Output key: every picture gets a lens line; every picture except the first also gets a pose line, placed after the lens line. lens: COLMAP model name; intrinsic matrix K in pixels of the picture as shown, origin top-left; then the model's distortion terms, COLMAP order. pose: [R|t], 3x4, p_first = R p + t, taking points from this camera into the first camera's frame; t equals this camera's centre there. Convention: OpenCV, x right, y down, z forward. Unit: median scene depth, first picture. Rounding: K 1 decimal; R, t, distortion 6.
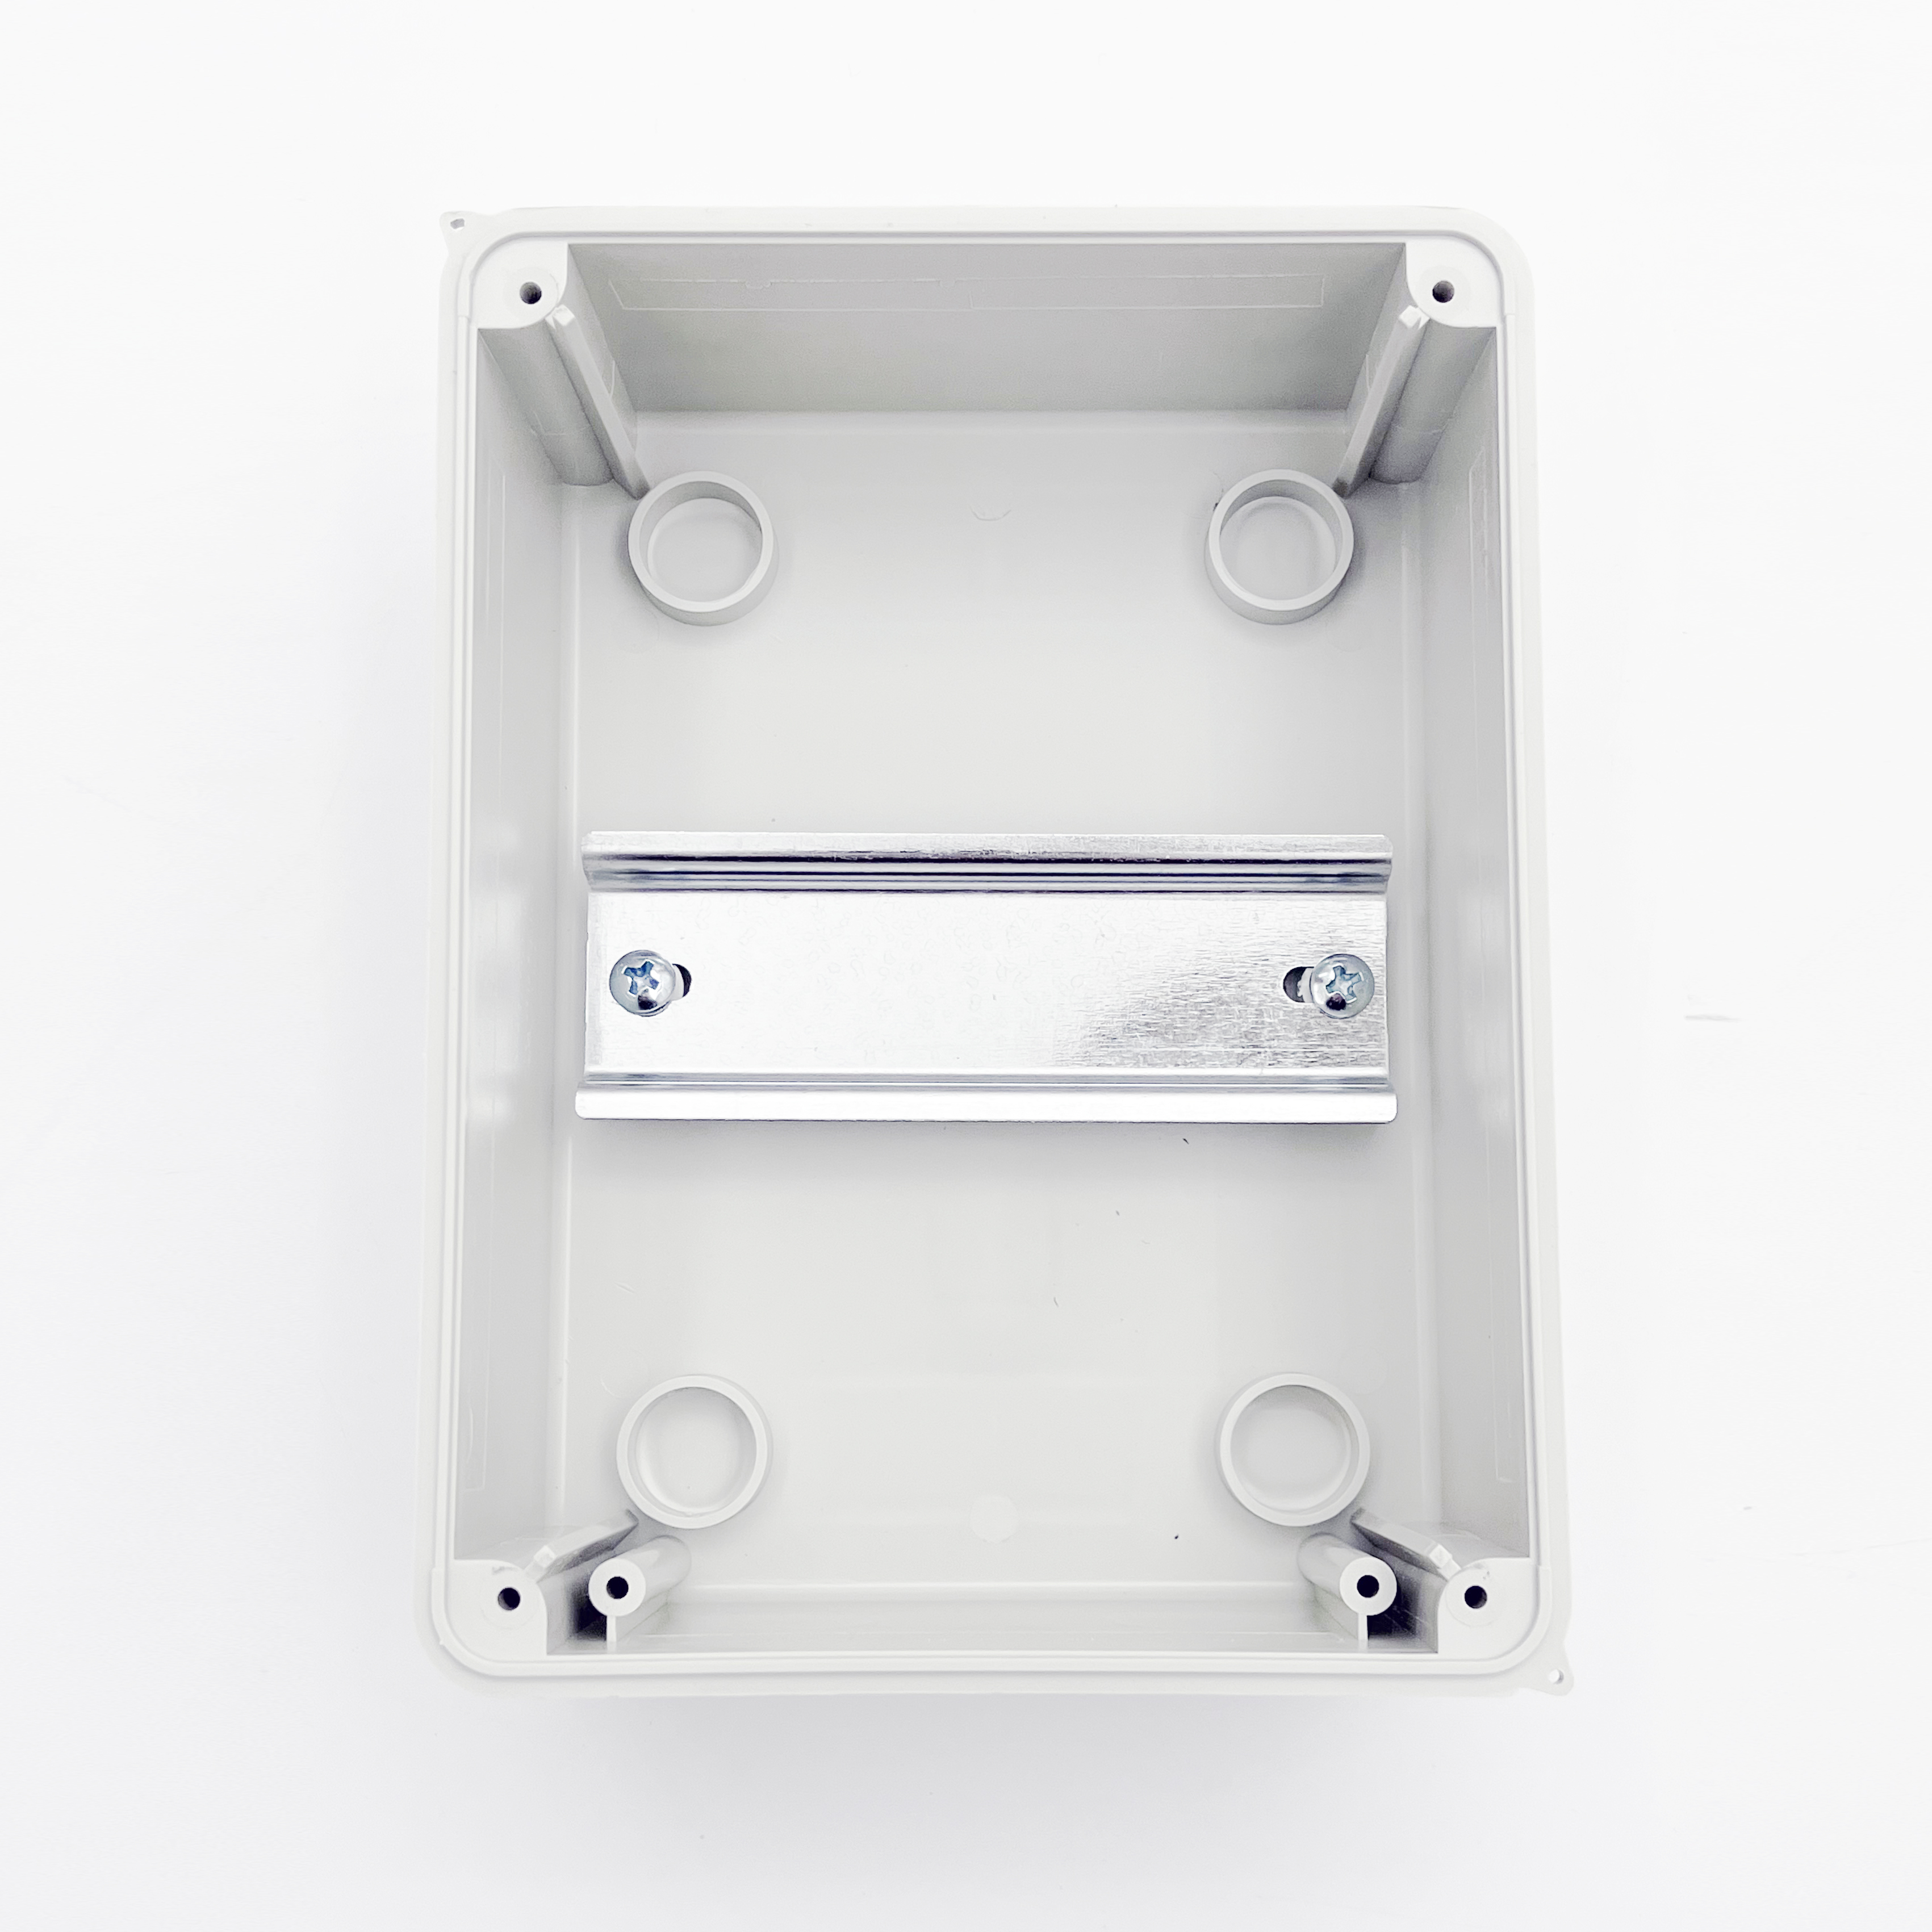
lens RADIAL K [[2617.1, 0, 966.0], [0, 2617.1, 966.0], [0, 0, 1]] dist [0.148686, -0.037989]
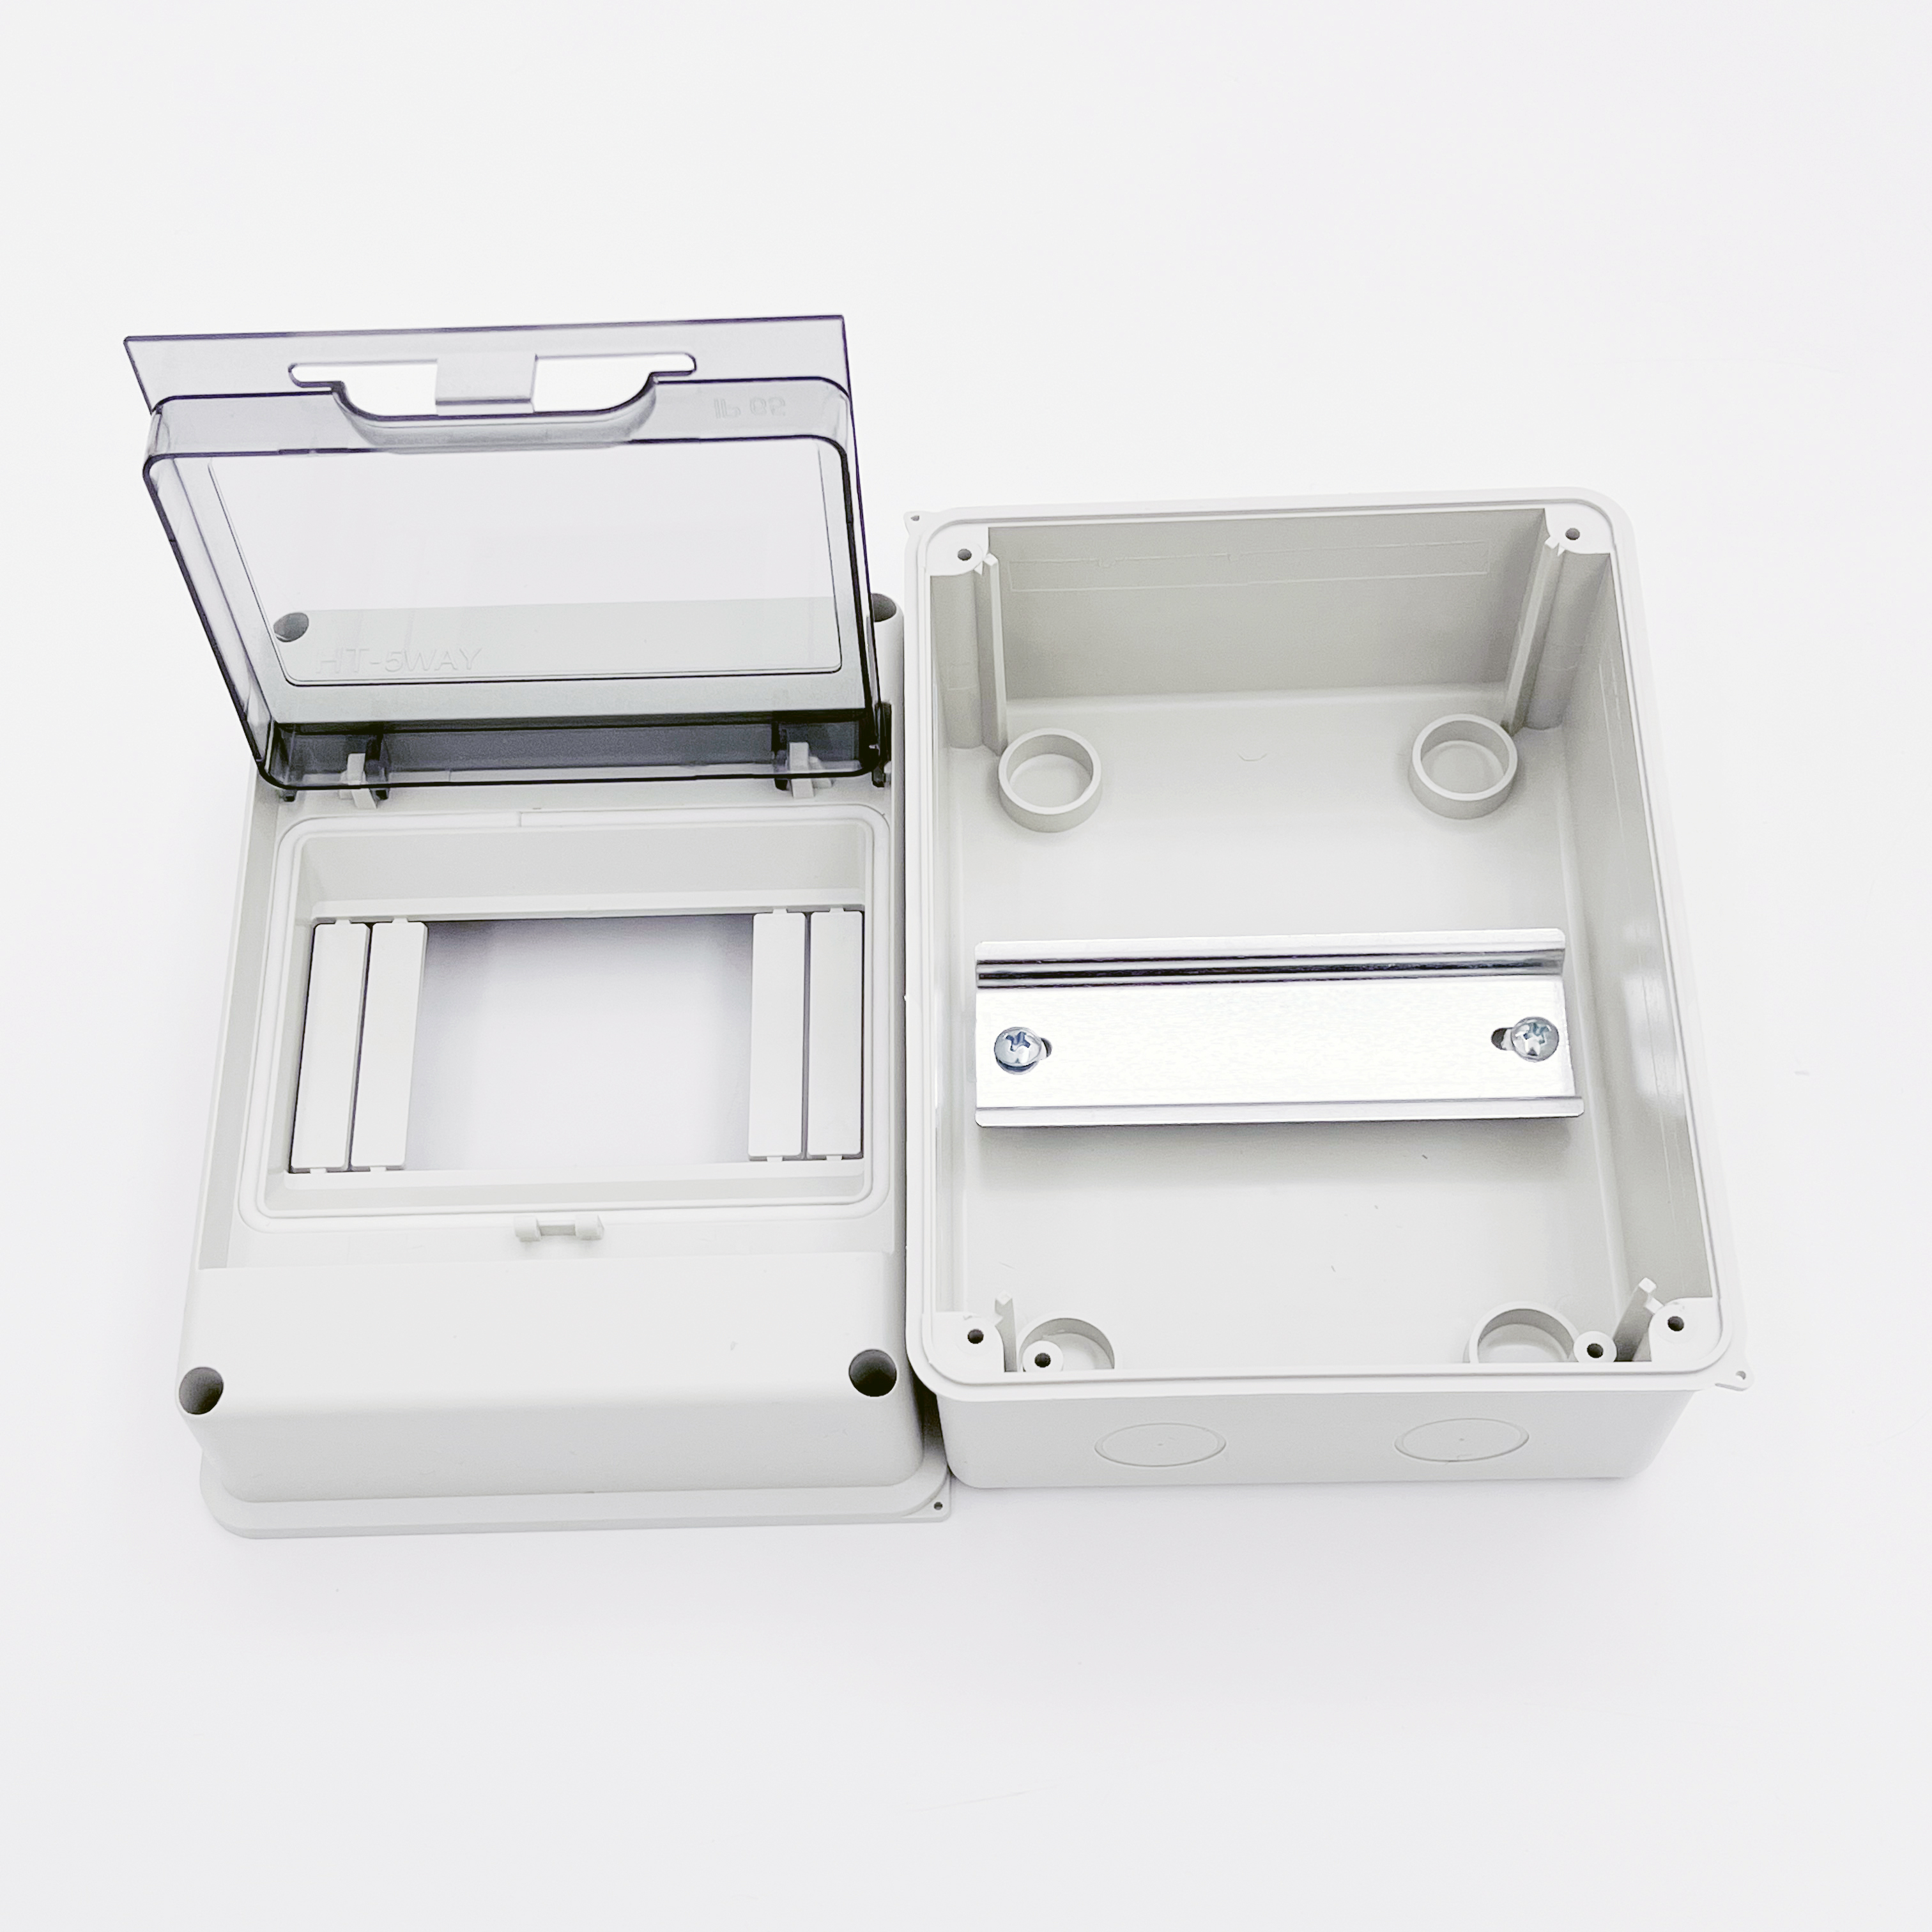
lens RADIAL K [[2617.1, 0, 966.0], [0, 2617.1, 966.0], [0, 0, 1]] dist [0.148686, -0.037989]
pose [[0.999395, -0.014494, -0.031615, -0.107865], [0.003259, 0.944056, -0.329770, 0.422748], [0.034626, 0.329467, 0.943532, -0.311817]]
